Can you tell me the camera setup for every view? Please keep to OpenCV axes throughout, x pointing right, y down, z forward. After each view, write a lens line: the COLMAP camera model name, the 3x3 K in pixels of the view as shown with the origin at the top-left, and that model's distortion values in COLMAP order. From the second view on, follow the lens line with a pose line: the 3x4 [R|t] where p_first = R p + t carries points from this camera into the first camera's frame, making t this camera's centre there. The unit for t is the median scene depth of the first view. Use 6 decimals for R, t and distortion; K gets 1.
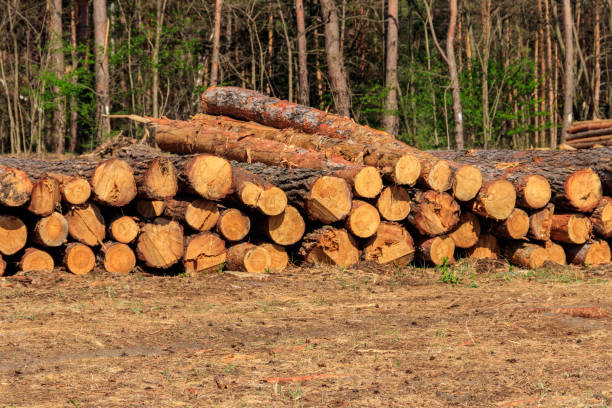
lens RADIAL K [[2563.0, 0, 305.9], [0, 2563.0, 202.5], [0, 0, 1]] dist [-0.273363, 0.000000]
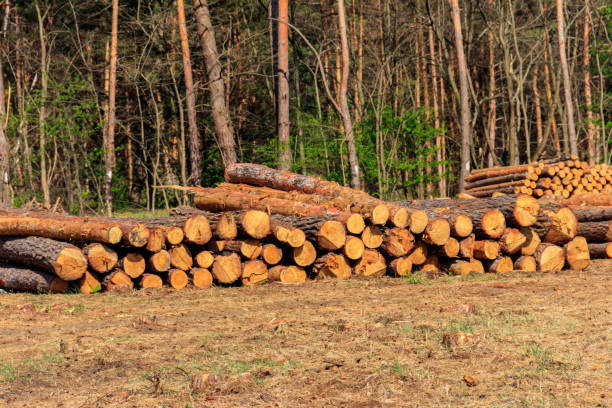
lens RADIAL K [[2563.0, 0, 310.9], [0, 2563.0, 205.6], [0, 0, 1]] dist [-0.273363, 0.000000]
pose [[0.998394, -0.039237, 0.040855, -0.065741], [0.040082, 0.998995, -0.020055, 0.011180], [-0.040027, 0.021660, 0.998964, -0.551744]]
